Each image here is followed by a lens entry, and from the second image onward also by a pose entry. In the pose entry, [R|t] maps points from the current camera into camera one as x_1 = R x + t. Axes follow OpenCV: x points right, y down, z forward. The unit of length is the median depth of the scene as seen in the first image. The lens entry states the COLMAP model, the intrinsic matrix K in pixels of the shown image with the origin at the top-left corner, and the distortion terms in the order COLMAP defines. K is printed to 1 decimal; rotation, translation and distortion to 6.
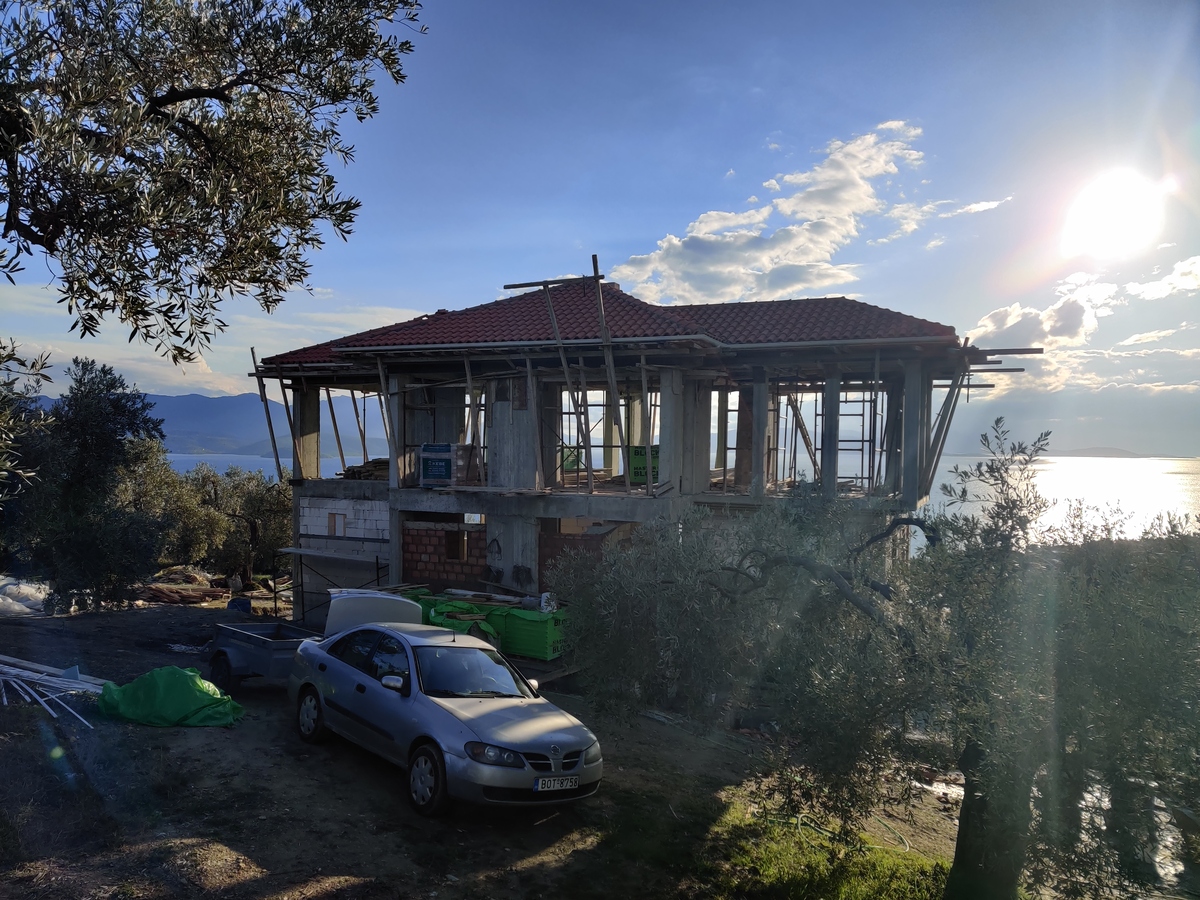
lens RADIAL K [[928.9, 0, 610.3], [0, 928.9, 466.0], [0, 0, 1]] dist [-0.000145, -0.004079]
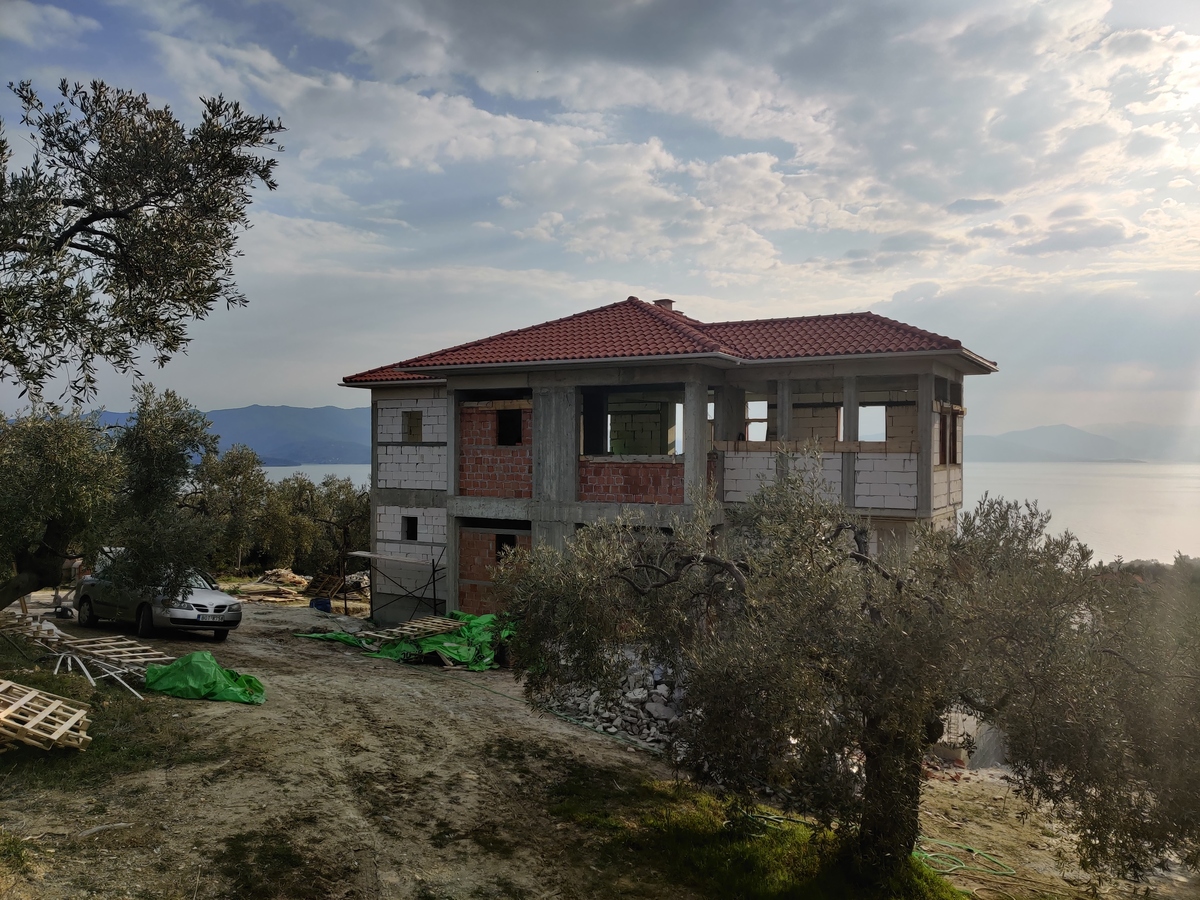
lens RADIAL K [[901.2, 0, 593.8], [0, 901.2, 451.4], [0, 0, 1]] dist [0.065008, -0.091171]
pose [[0.993685, -0.005872, -0.112055, 0.200928], [0.002978, 0.999658, -0.025978, -0.001507], [0.112169, 0.025480, 0.993362, -0.125667]]
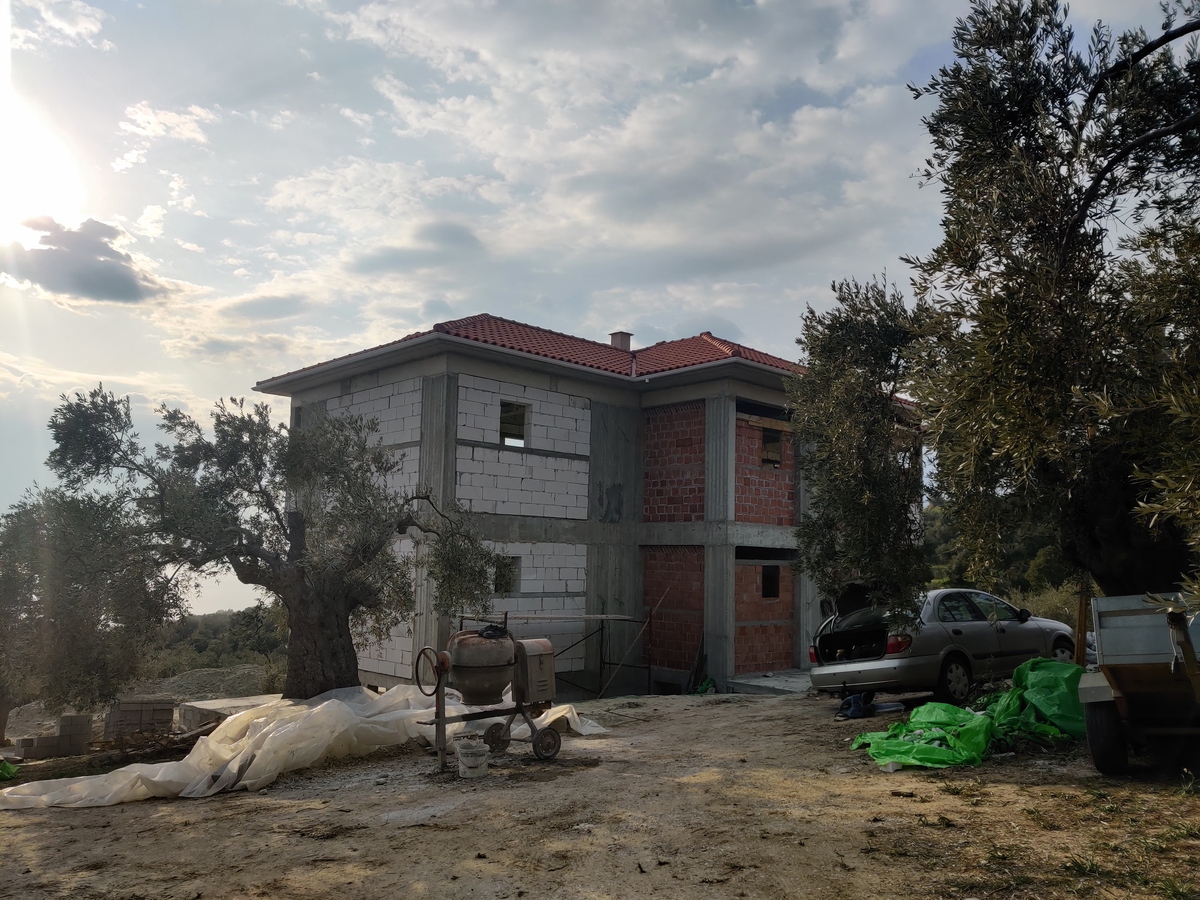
lens RADIAL K [[901.2, 0, 593.8], [0, 901.2, 451.4], [0, 0, 1]] dist [0.065008, -0.091171]
pose [[0.366138, 0.107820, 0.924293, -4.178732], [0.004640, 0.993041, -0.117677, 0.224374], [-0.930549, 0.047375, 0.363089, 3.049427]]
